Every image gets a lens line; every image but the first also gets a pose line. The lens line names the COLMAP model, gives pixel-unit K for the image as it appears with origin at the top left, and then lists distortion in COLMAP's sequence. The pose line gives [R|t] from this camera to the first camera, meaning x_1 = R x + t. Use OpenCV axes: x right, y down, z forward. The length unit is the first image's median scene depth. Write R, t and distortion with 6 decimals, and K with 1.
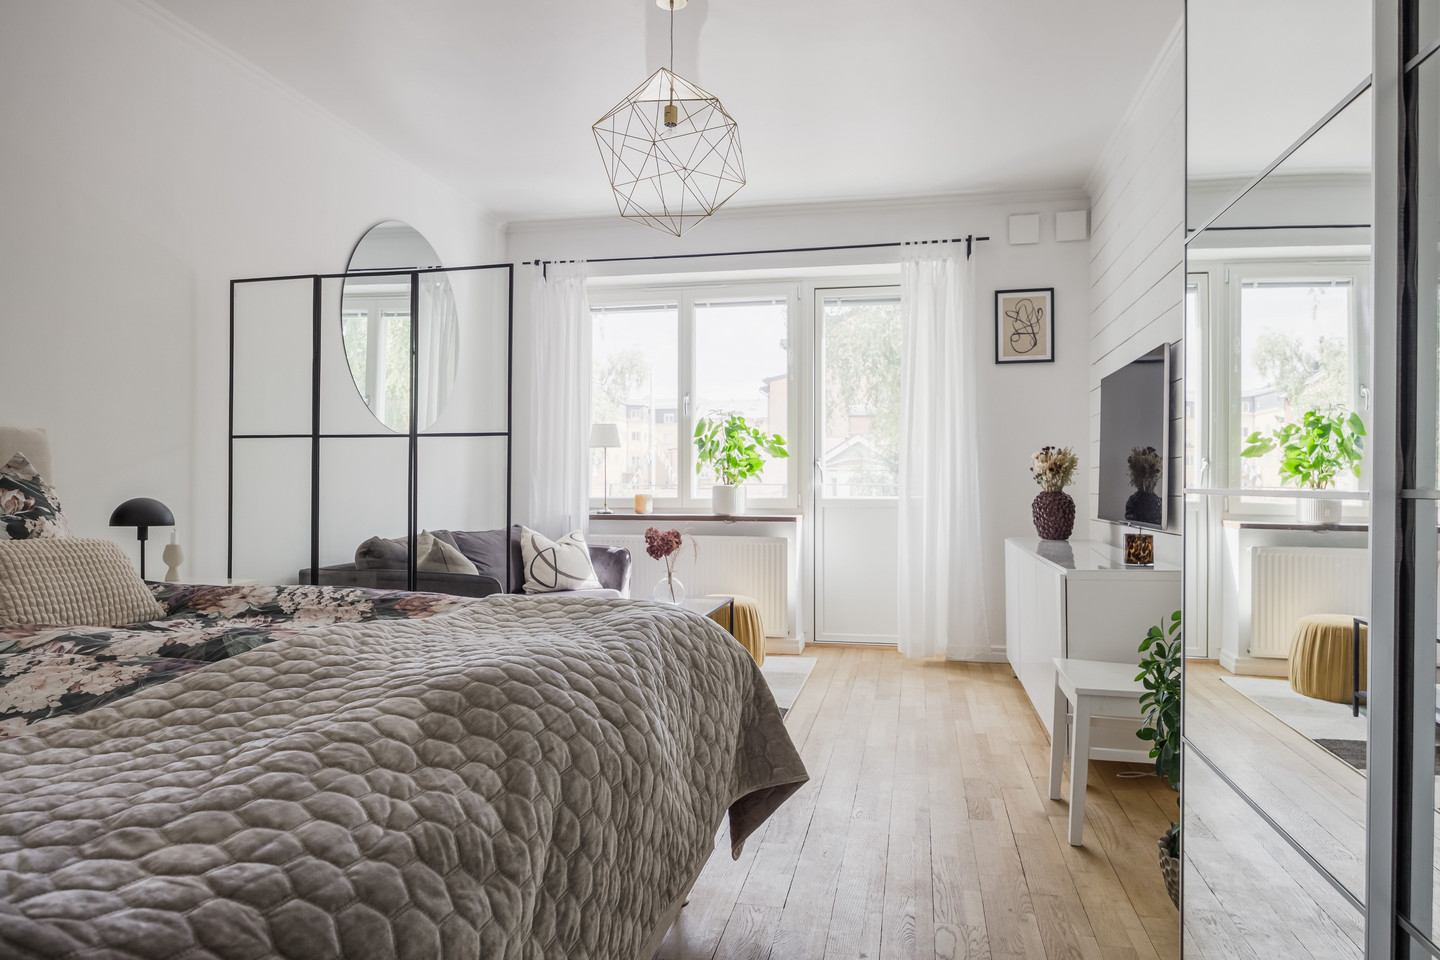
lens RADIAL K [[922.1, 0, 713.9], [0, 922.1, 486.5], [0, 0, 1]] dist [-0.007320, 0.000107]
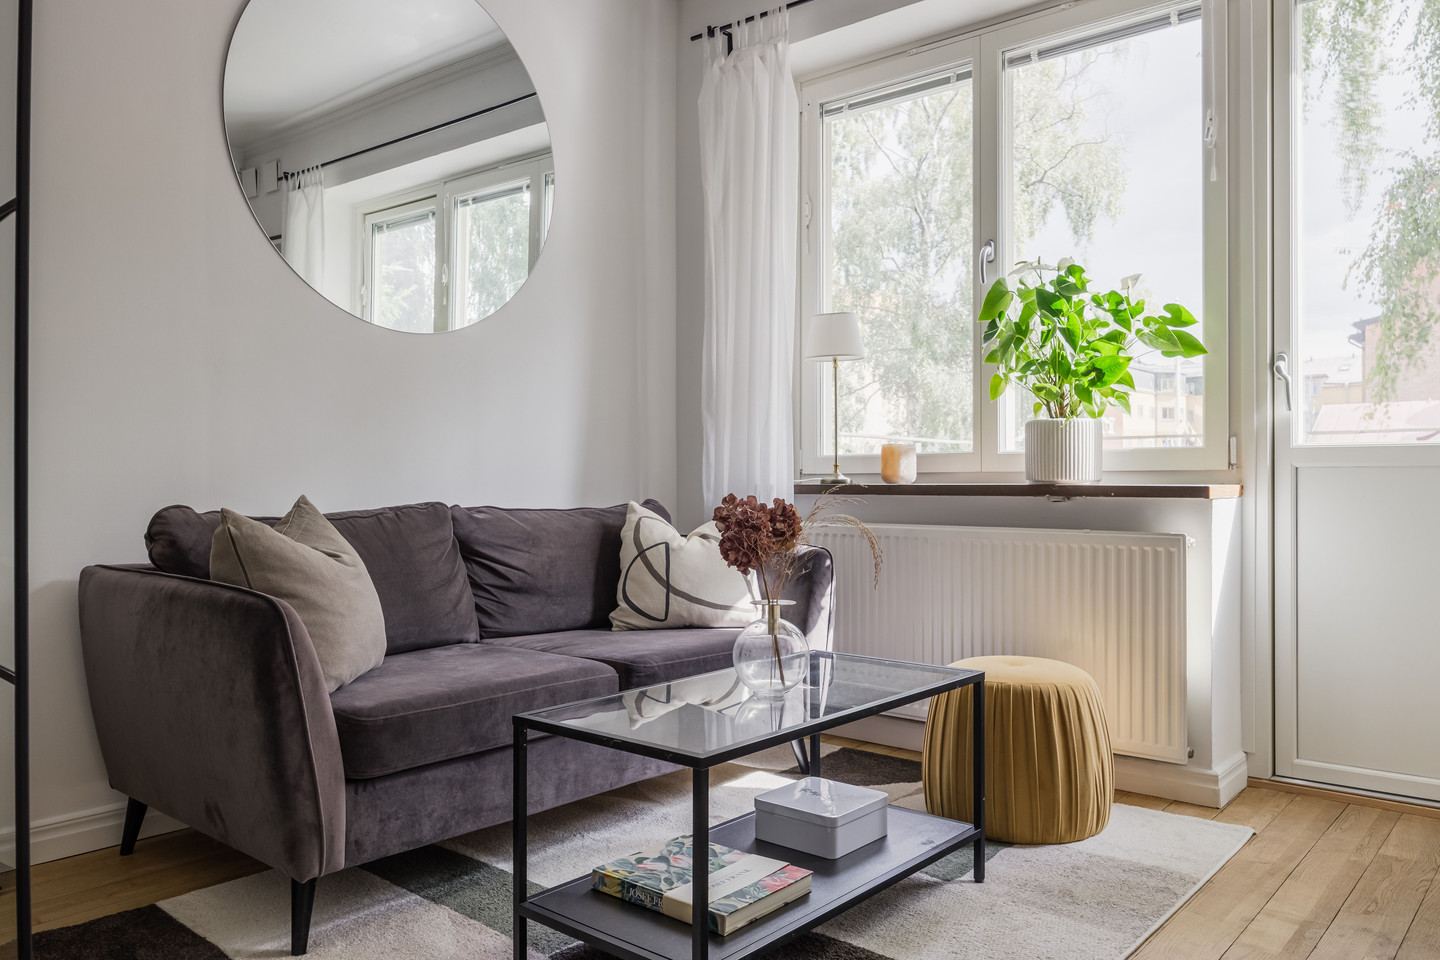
lens RADIAL K [[1074.9, 0, 710.6], [0, 1074.9, 482.4], [0, 0, 1]] dist [-0.003508, -0.008184]
pose [[0.878153, -0.001518, -0.478378, 0.120361], [0.001885, 0.999998, 0.000287, 0.029529], [0.478376, -0.001153, 0.878154, 0.437667]]
